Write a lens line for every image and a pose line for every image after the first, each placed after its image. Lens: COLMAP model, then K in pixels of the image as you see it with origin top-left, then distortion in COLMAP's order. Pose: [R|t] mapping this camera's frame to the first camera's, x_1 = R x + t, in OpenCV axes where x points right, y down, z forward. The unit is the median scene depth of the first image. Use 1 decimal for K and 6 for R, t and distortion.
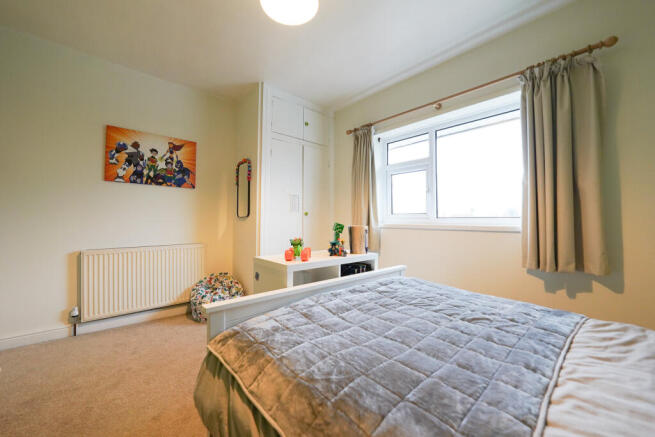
lens RADIAL K [[243.3, 0, 330.1], [0, 243.3, 218.8], [0, 0, 1]] dist [-0.019980, 0.000105]
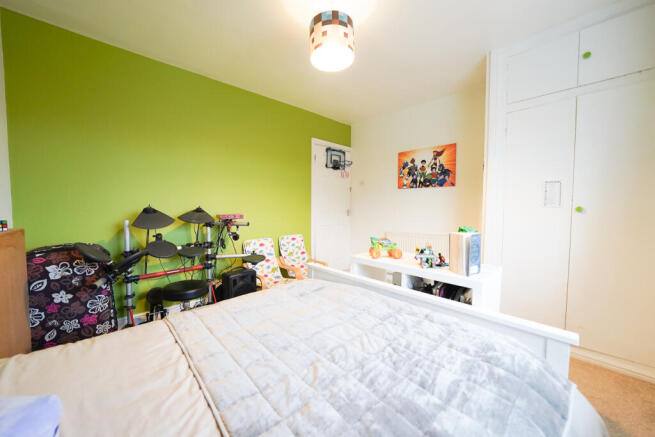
lens RADIAL K [[243.3, 0, 330.1], [0, 243.3, 218.8], [0, 0, 1]] dist [-0.019980, 0.000105]
pose [[0.023904, 0.046425, -0.998636, 0.574869], [0.004482, 0.998906, 0.046545, -0.033661], [0.999704, -0.005588, 0.023670, 0.447742]]
